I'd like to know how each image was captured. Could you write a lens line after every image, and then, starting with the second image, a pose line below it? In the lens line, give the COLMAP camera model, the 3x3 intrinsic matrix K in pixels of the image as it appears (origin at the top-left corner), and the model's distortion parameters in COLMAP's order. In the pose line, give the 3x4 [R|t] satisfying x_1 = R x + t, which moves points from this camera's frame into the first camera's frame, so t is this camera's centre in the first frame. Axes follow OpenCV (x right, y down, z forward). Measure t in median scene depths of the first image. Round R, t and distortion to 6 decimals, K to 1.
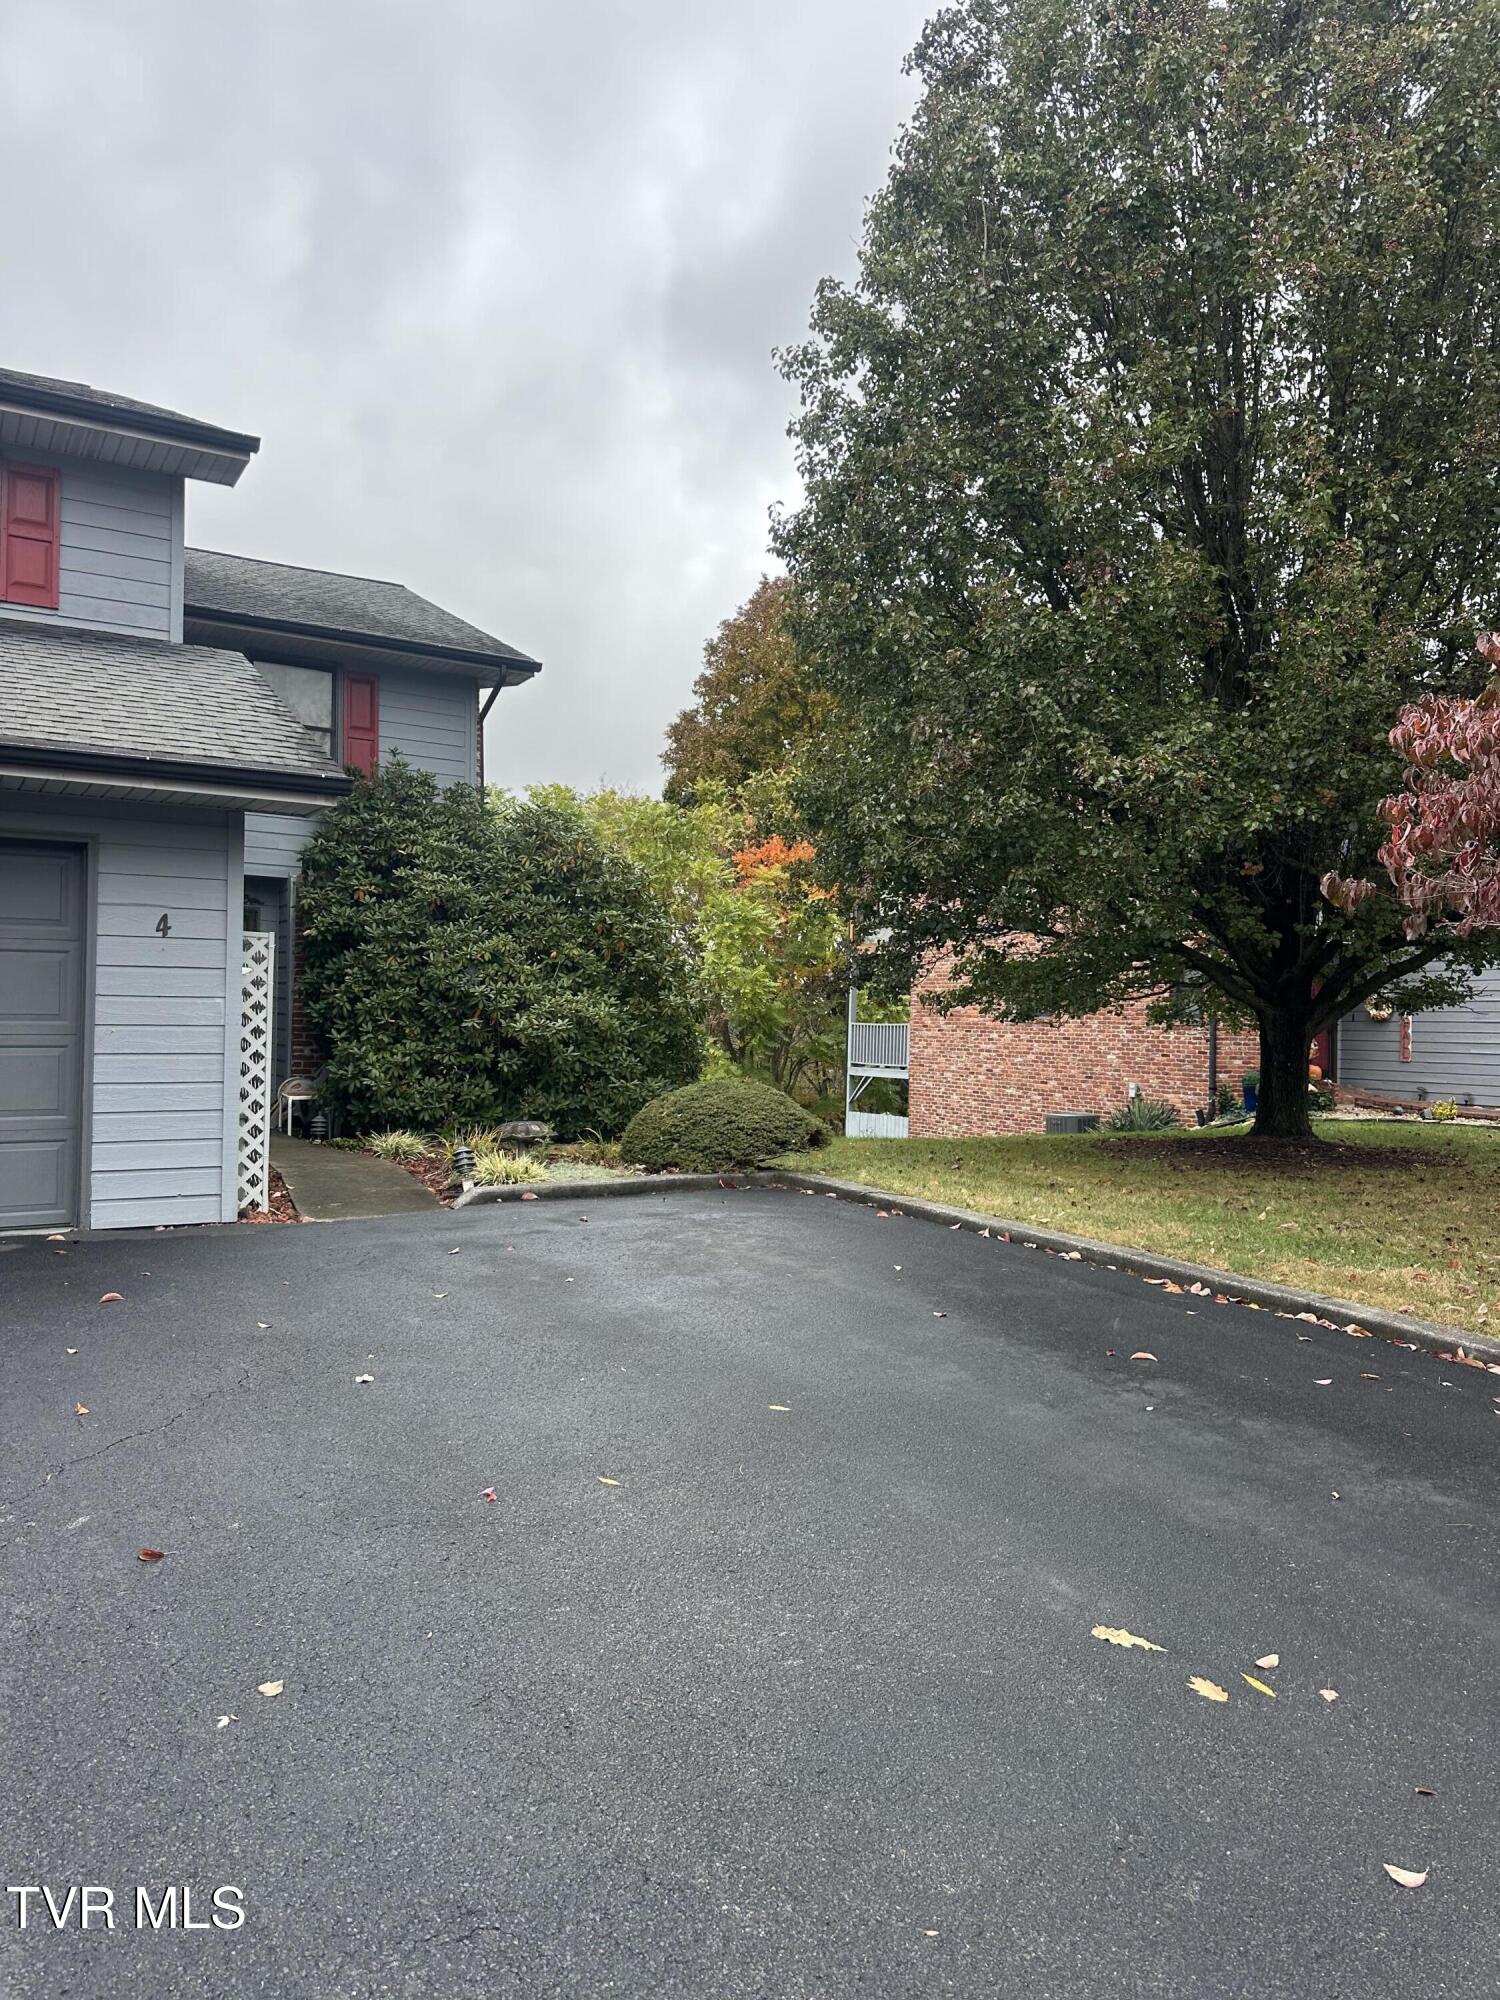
lens RADIAL K [[1339.5, 0, 811.0], [0, 1339.5, 974.4], [0, 0, 1]] dist [0.175612, -0.232503]
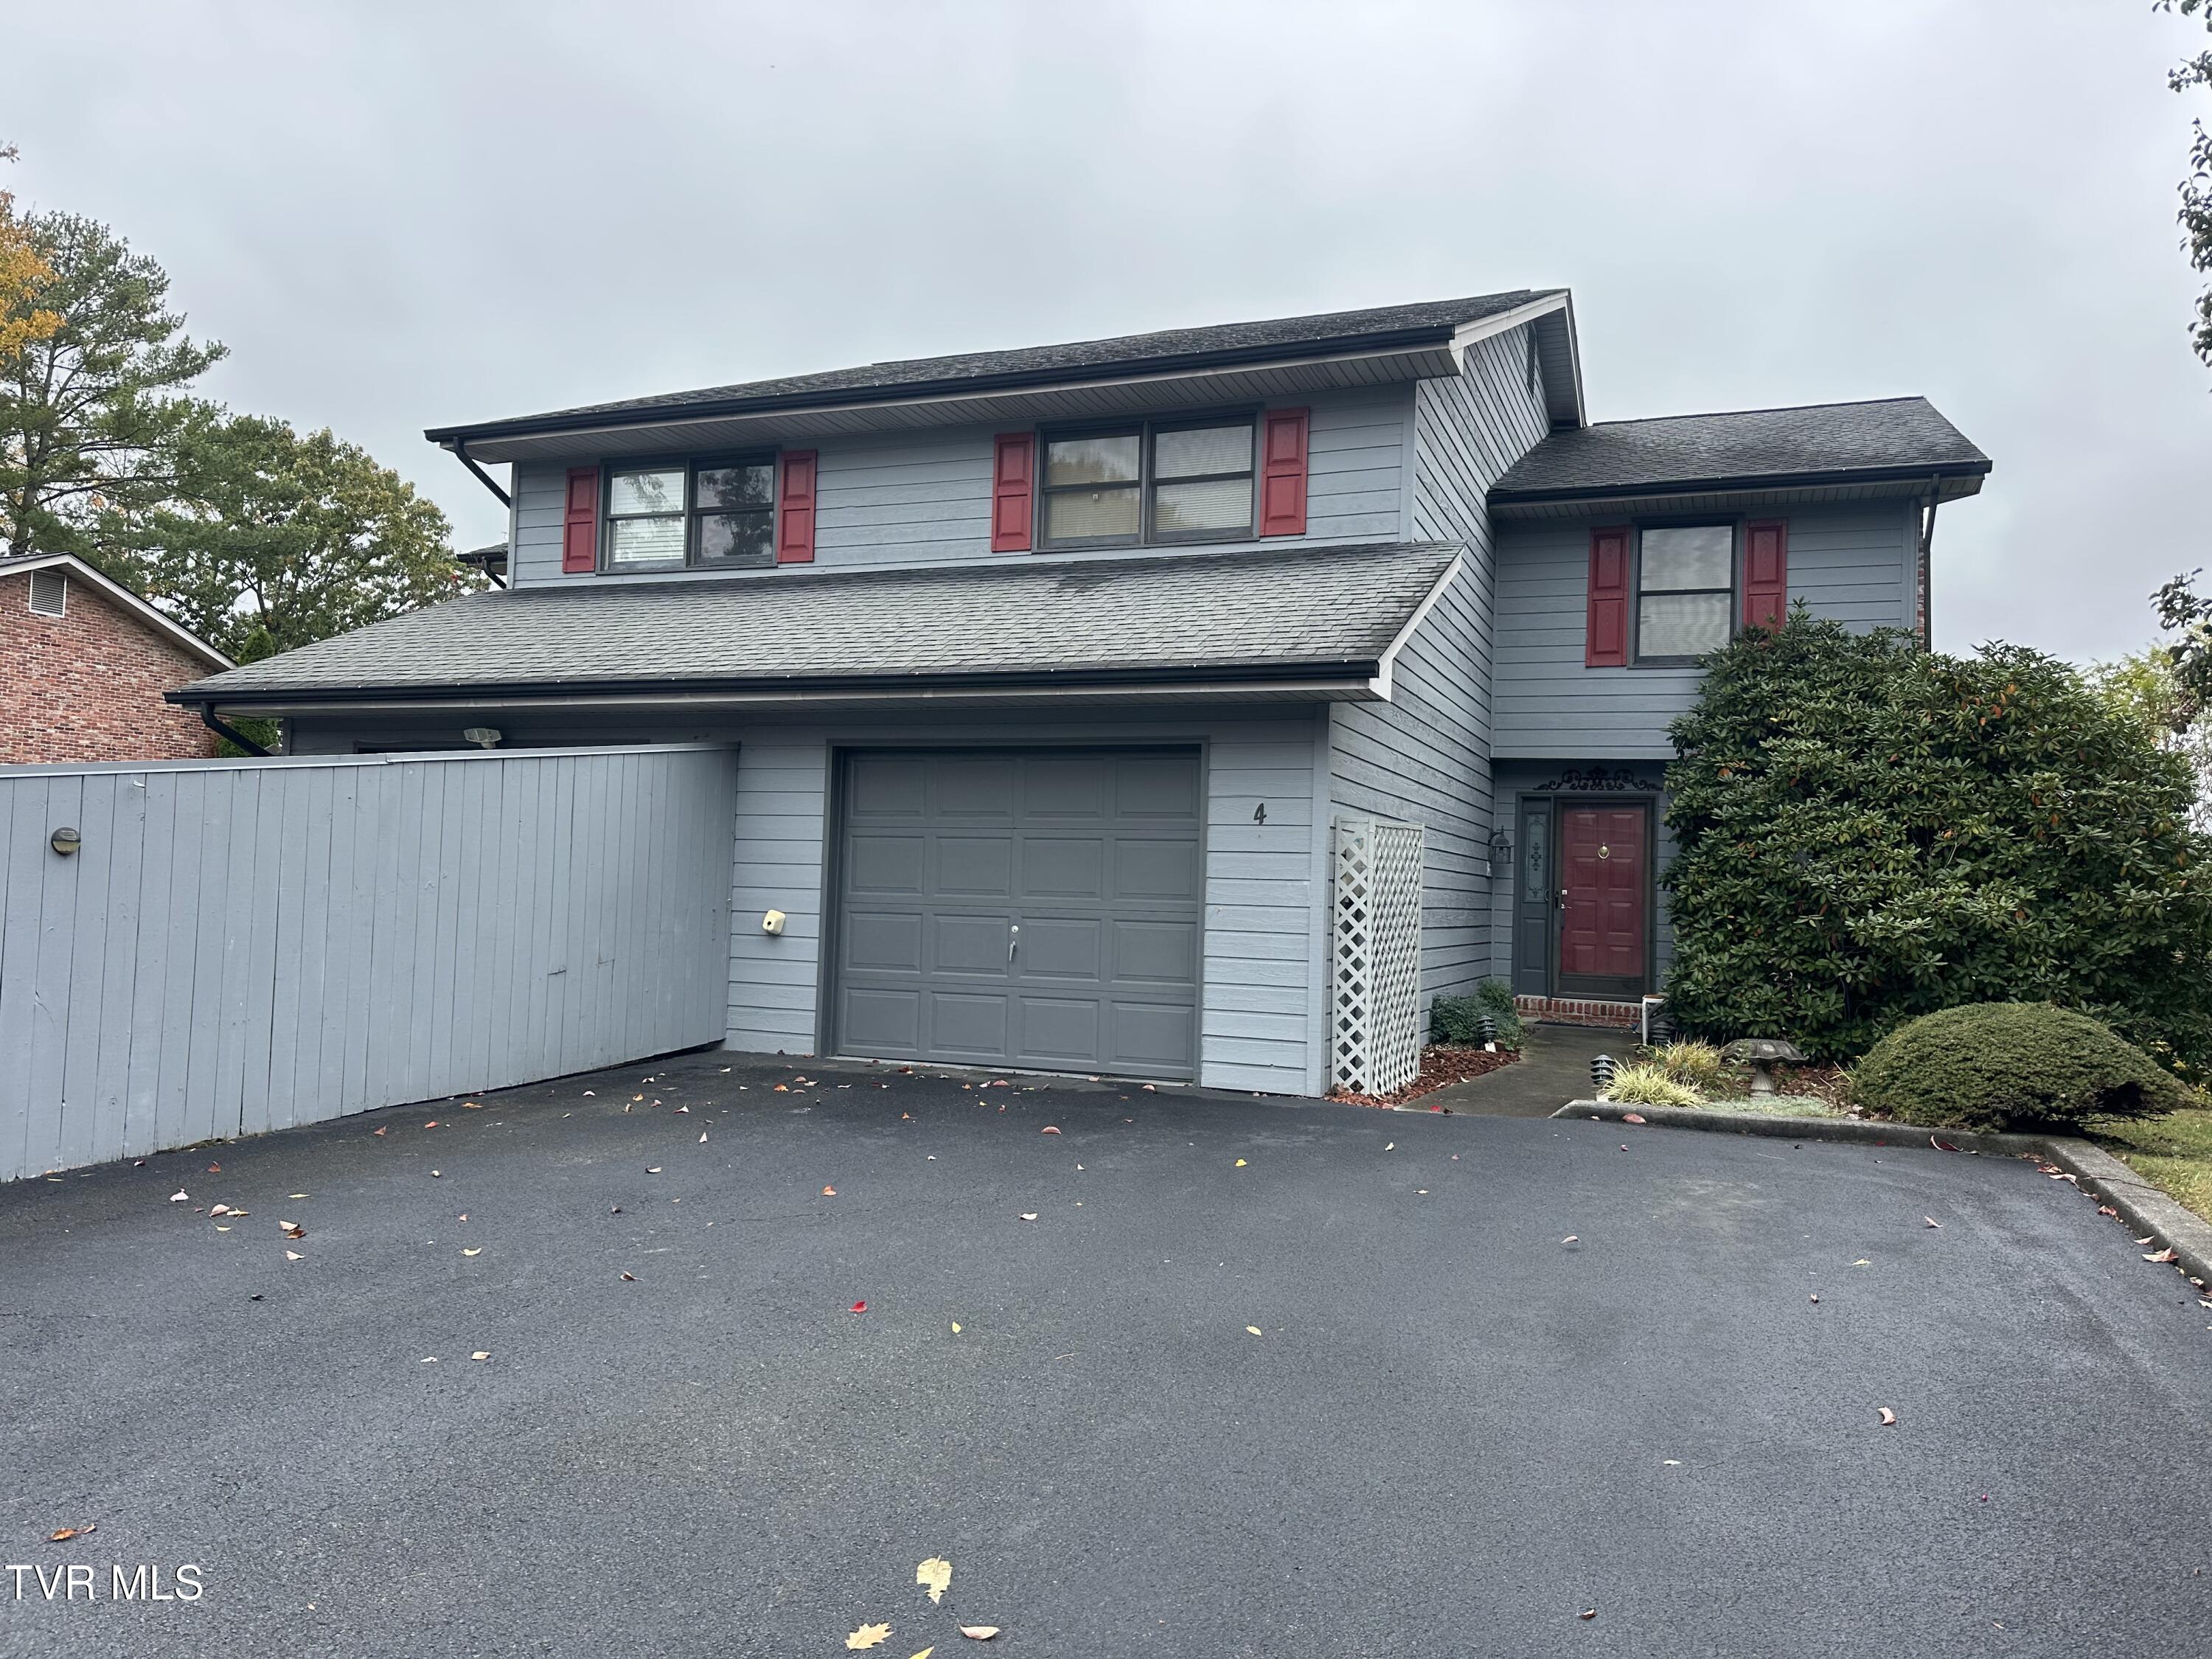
lens RADIAL K [[1551.6, 0, 1170.5], [0, 1551.6, 815.8], [0, 0, 1]] dist [0.005829, -0.000230]
pose [[0.597594, -0.037054, -0.800942, 0.271075], [0.005288, 0.999092, -0.042276, 0.010130], [0.801781, 0.021028, 0.597247, 0.126157]]
